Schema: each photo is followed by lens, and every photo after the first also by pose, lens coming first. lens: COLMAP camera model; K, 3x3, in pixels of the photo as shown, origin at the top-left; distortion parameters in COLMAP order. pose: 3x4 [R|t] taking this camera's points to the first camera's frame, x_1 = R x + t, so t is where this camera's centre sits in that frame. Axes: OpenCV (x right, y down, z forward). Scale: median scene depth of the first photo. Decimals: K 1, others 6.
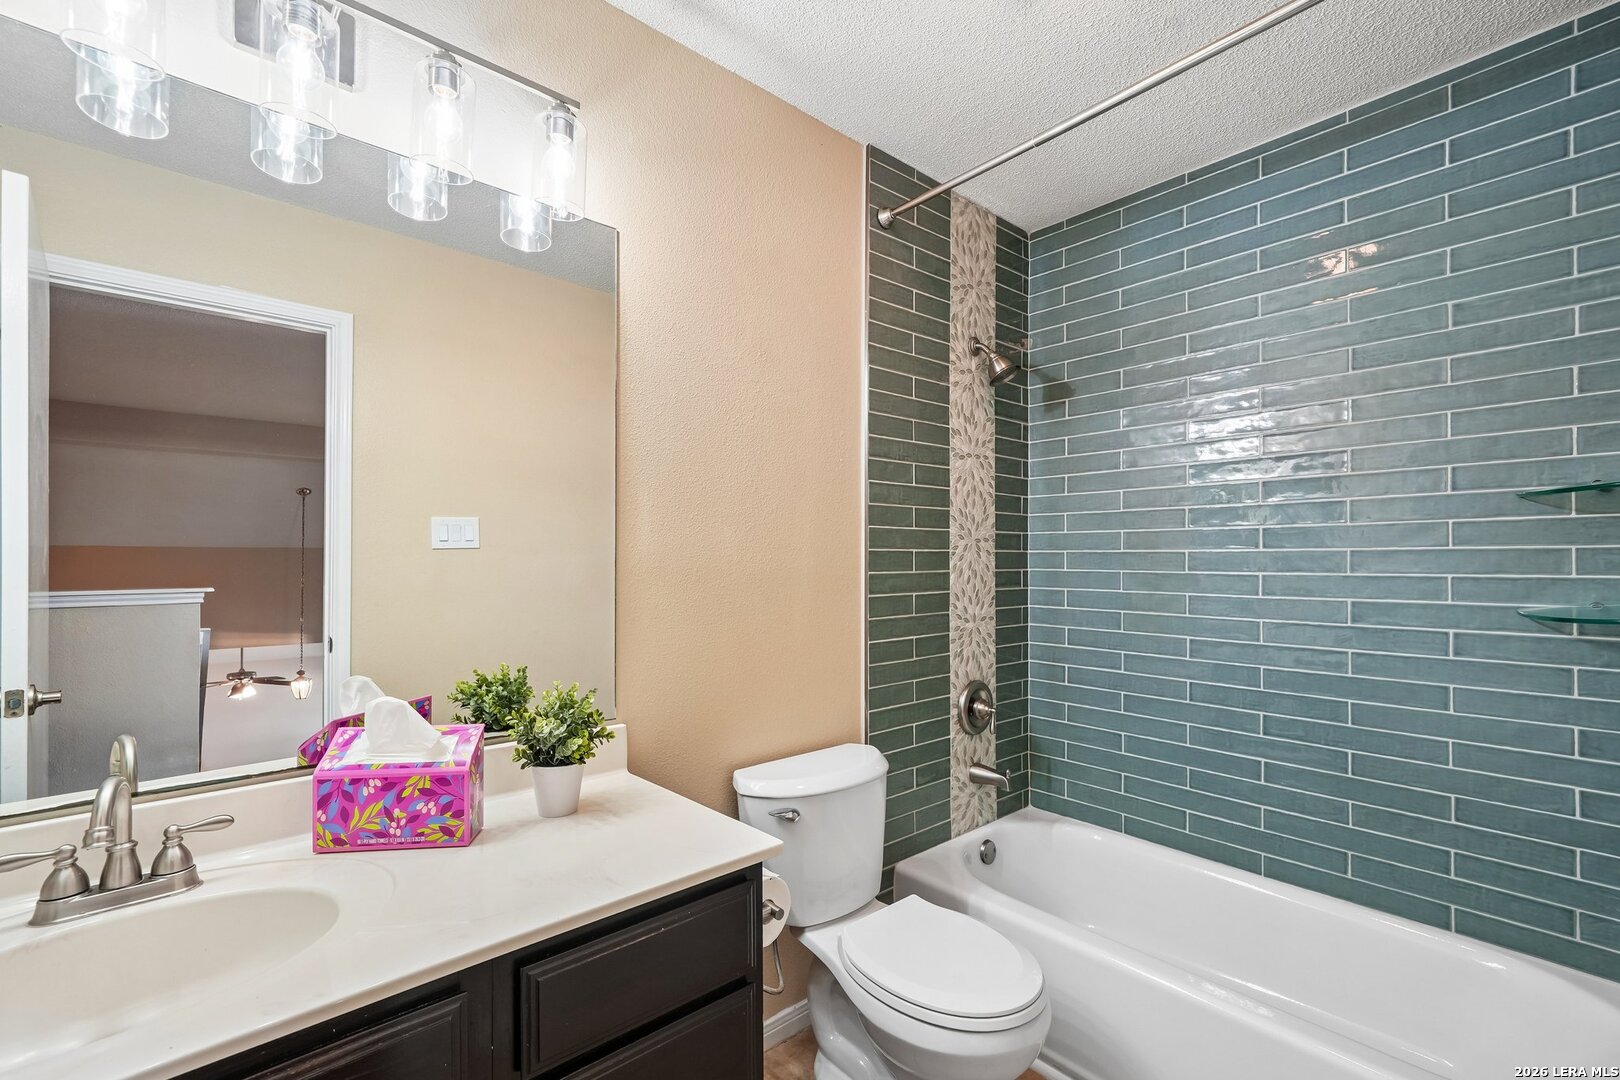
lens RADIAL K [[696.7, 0, 801.6], [0, 696.7, 546.8], [0, 0, 1]] dist [-0.000090, 0.000782]
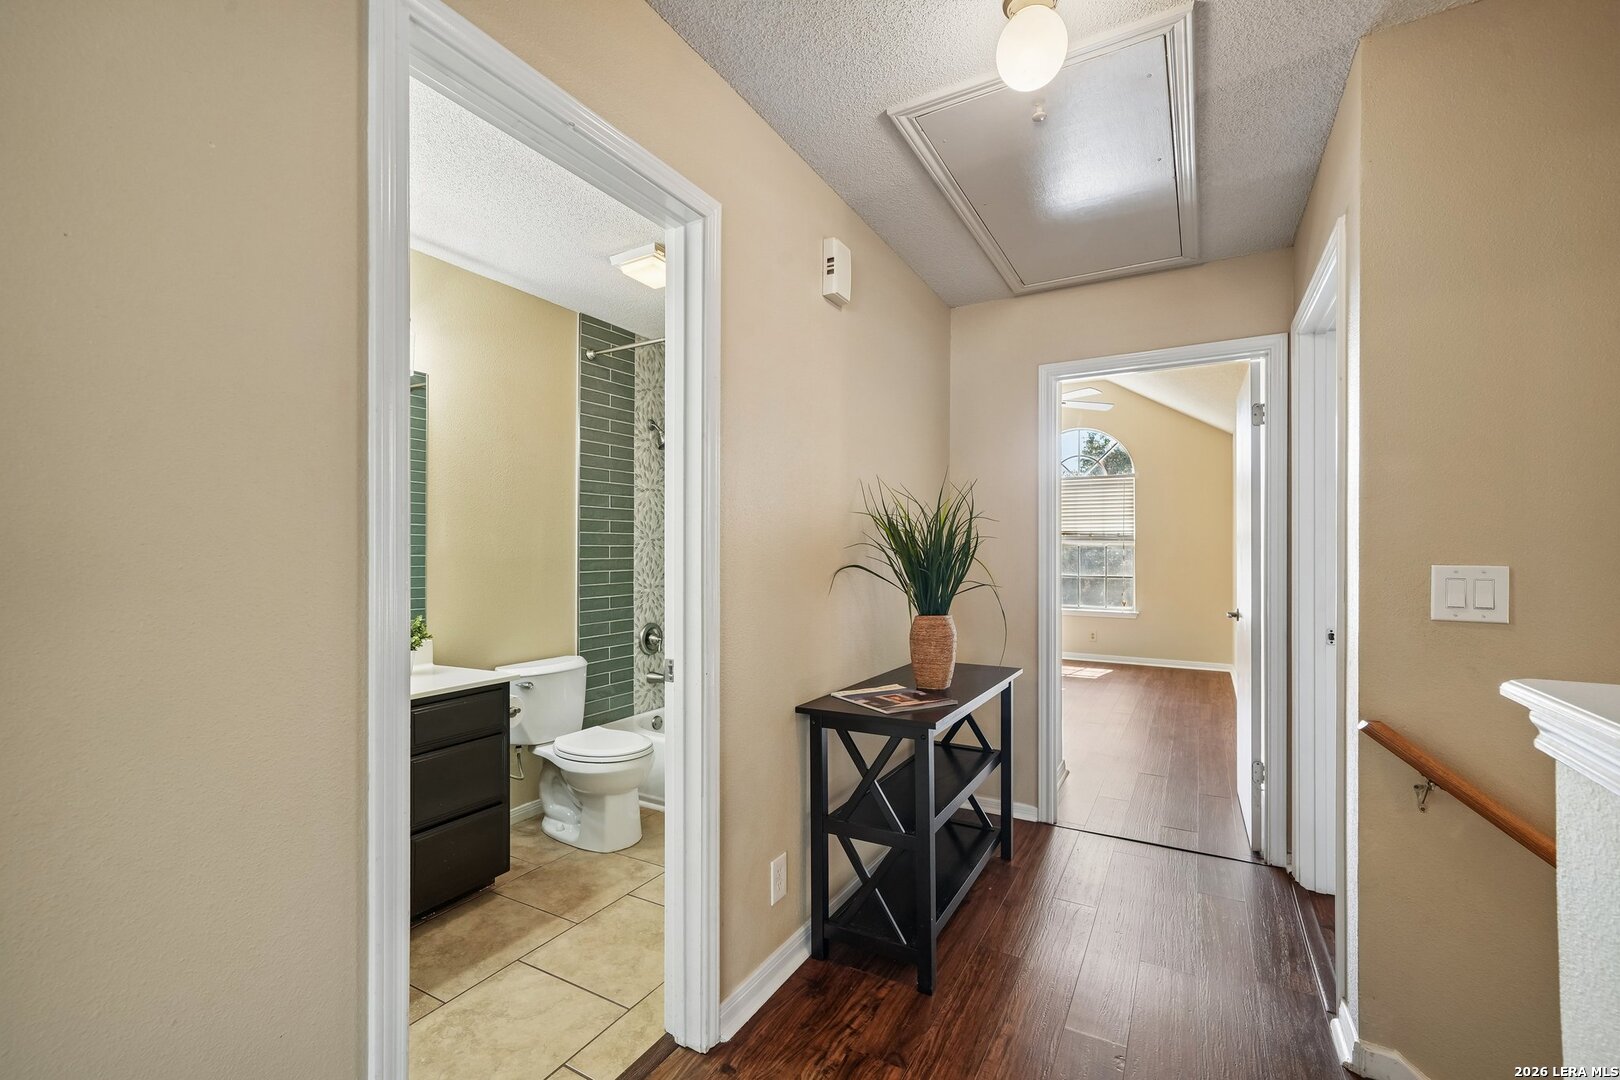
lens RADIAL K [[696.7, 0, 823.6], [0, 696.7, 541.9], [0, 0, 1]] dist [-0.000090, 0.000782]
pose [[0.938604, 0.003784, 0.344976, 0.060635], [-0.005288, 0.999980, 0.003420, -0.012693], [-0.344956, -0.005034, 0.938605, -0.755997]]
